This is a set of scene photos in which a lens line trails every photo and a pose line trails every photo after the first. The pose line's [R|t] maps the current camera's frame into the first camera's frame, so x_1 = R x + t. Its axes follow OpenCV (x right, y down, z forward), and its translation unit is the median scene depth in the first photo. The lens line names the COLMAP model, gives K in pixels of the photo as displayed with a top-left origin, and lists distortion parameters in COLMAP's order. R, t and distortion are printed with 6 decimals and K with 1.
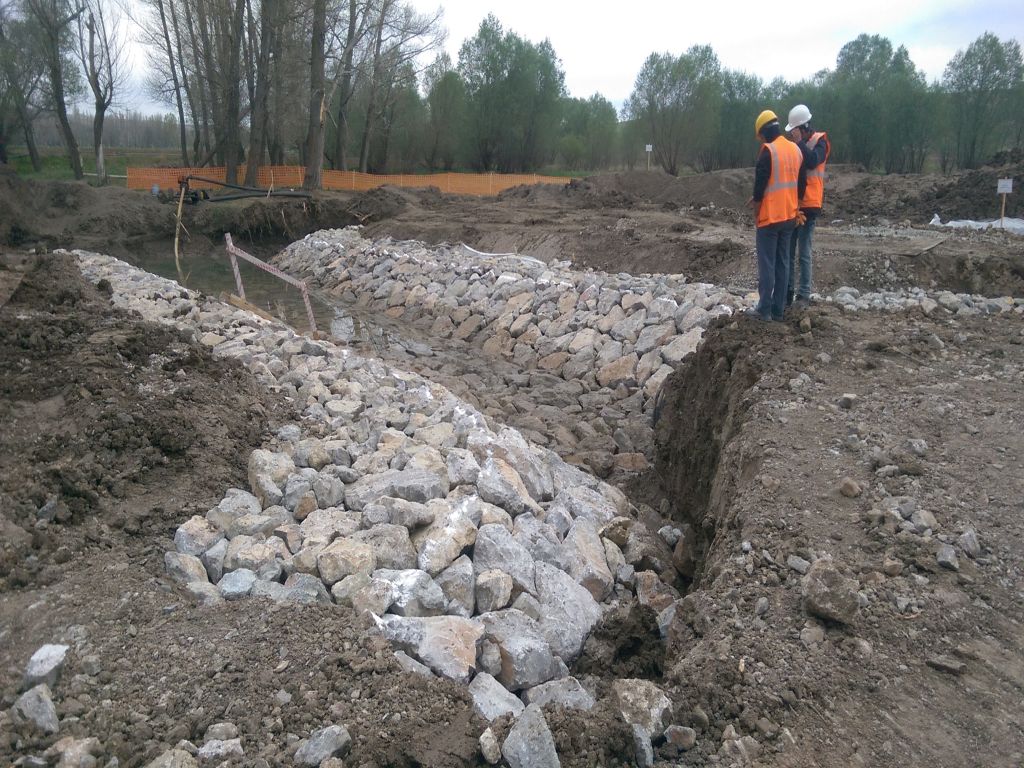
lens RADIAL K [[1147.5, 0, 512.0], [0, 1147.5, 384.0], [0, 0, 1]] dist [0.115943, -0.018717]
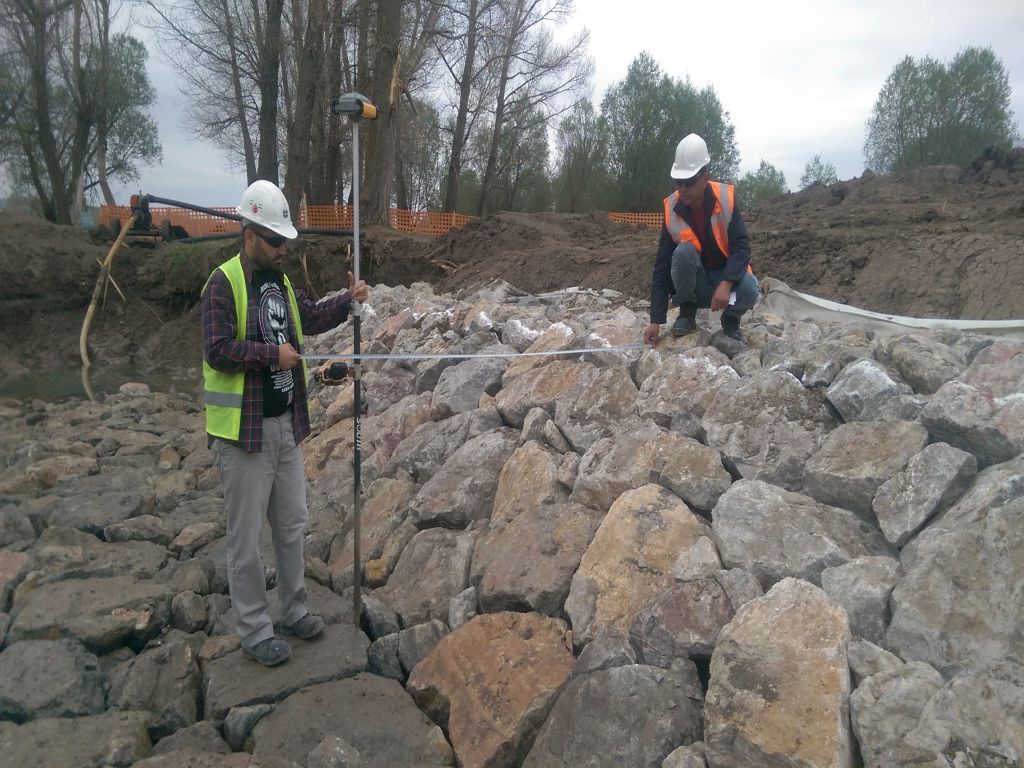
lens RADIAL K [[868.7, 0, 512.0], [0, 868.7, 384.0], [0, 0, 1]] dist [0.001547, 0.000984]
pose [[0.994462, 0.021341, -0.102903, -0.064588], [-0.029208, 0.996713, -0.075568, -0.066522], [0.100952, 0.078155, 0.991817, 0.632505]]
